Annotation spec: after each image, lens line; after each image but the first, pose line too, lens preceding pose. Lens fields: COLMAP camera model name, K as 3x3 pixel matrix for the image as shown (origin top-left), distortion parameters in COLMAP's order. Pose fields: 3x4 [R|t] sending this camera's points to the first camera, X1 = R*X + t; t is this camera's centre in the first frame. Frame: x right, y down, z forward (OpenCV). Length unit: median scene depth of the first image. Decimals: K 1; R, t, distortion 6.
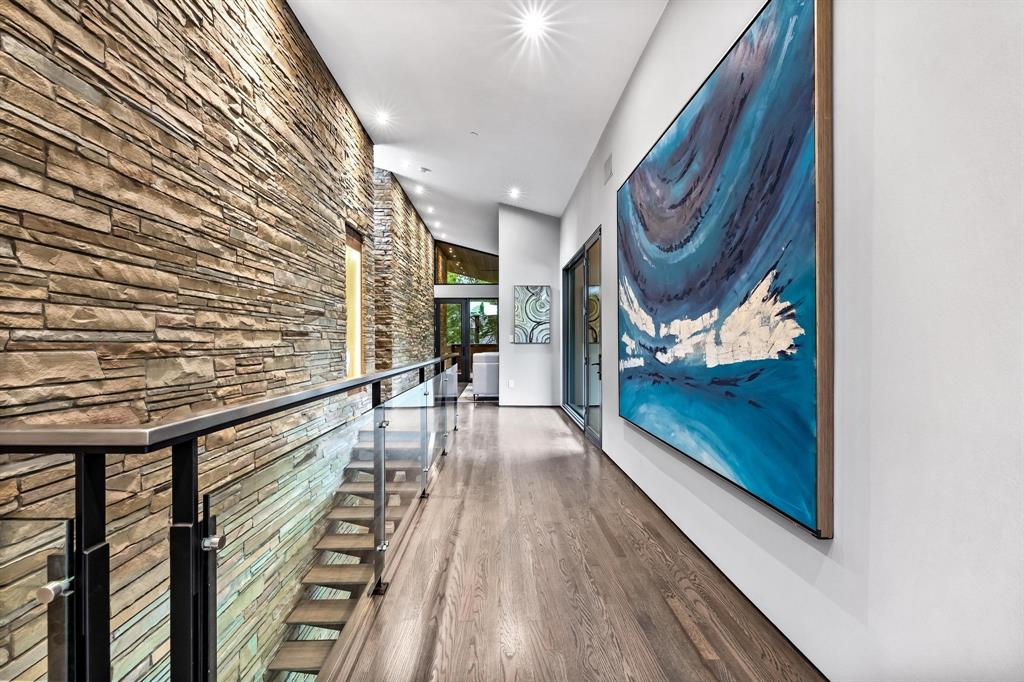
lens RADIAL K [[437.0, 0, 510.8], [0, 437.0, 343.8], [0, 0, 1]] dist [-0.000811, -0.000207]
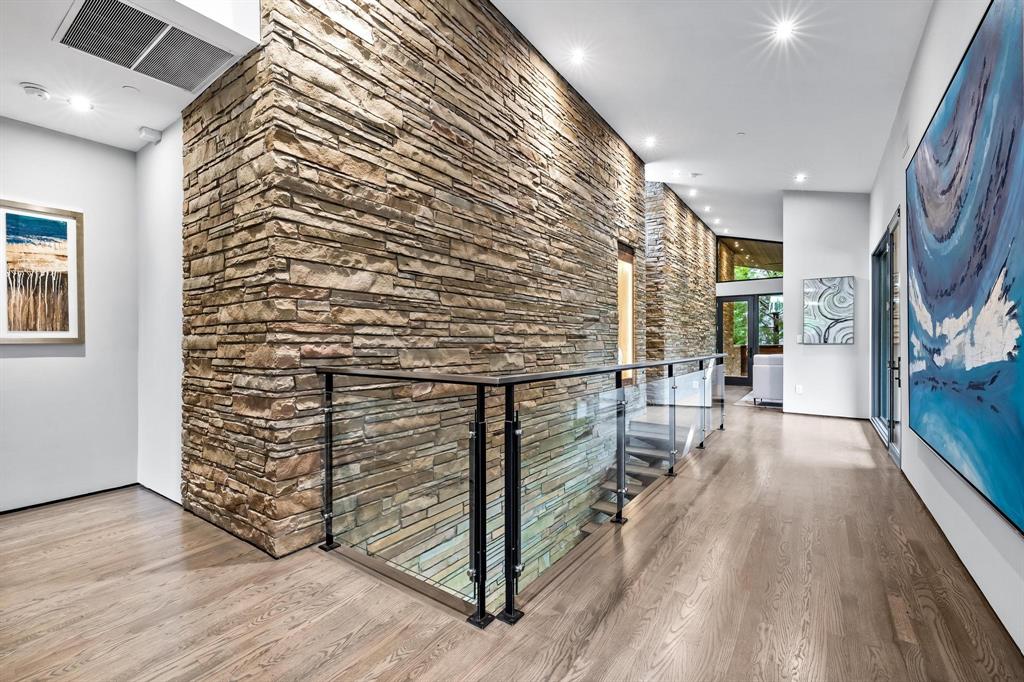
lens RADIAL K [[437.0, 0, 510.8], [0, 437.0, 343.8], [0, 0, 1]] dist [-0.000811, -0.000207]
pose [[0.806150, -0.000180, -0.591711, 0.144999], [-0.000609, 0.999999, -0.001134, -0.000166], [0.591711, 0.001274, 0.806149, -0.198950]]
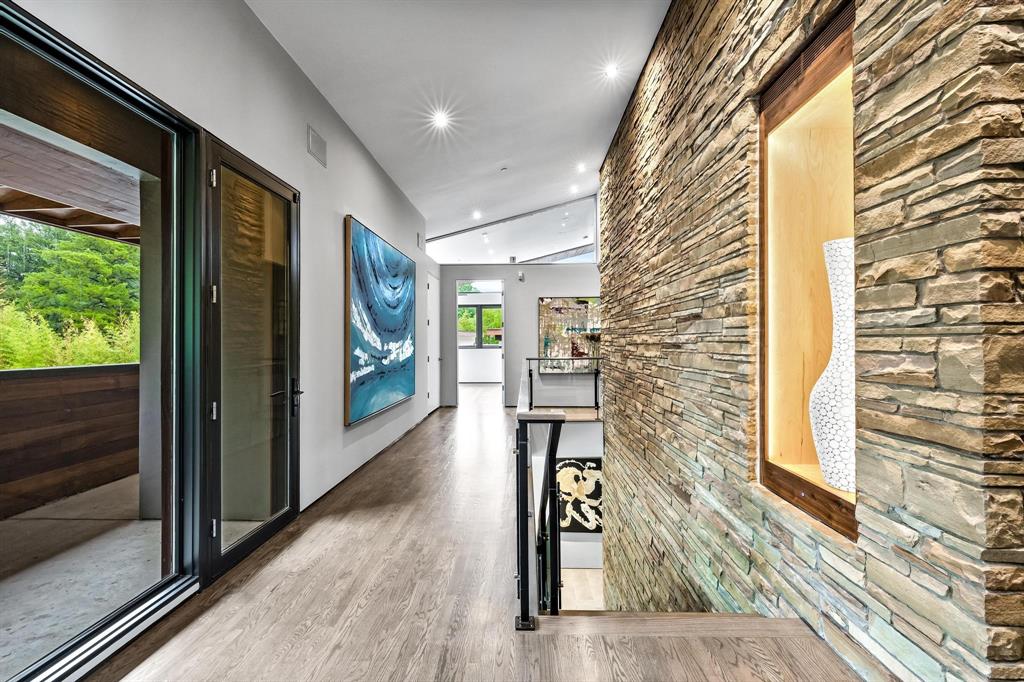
lens RADIAL K [[489.1, 0, 512.0], [0, 489.1, 341.0], [0, 0, 1]] dist [-0.000284, -0.000069]
pose [[-0.998743, 0.007530, 0.049555, -0.243920], [0.007583, 0.999971, 0.000880, -0.045278], [-0.049547, 0.001255, -0.998771, 2.559828]]
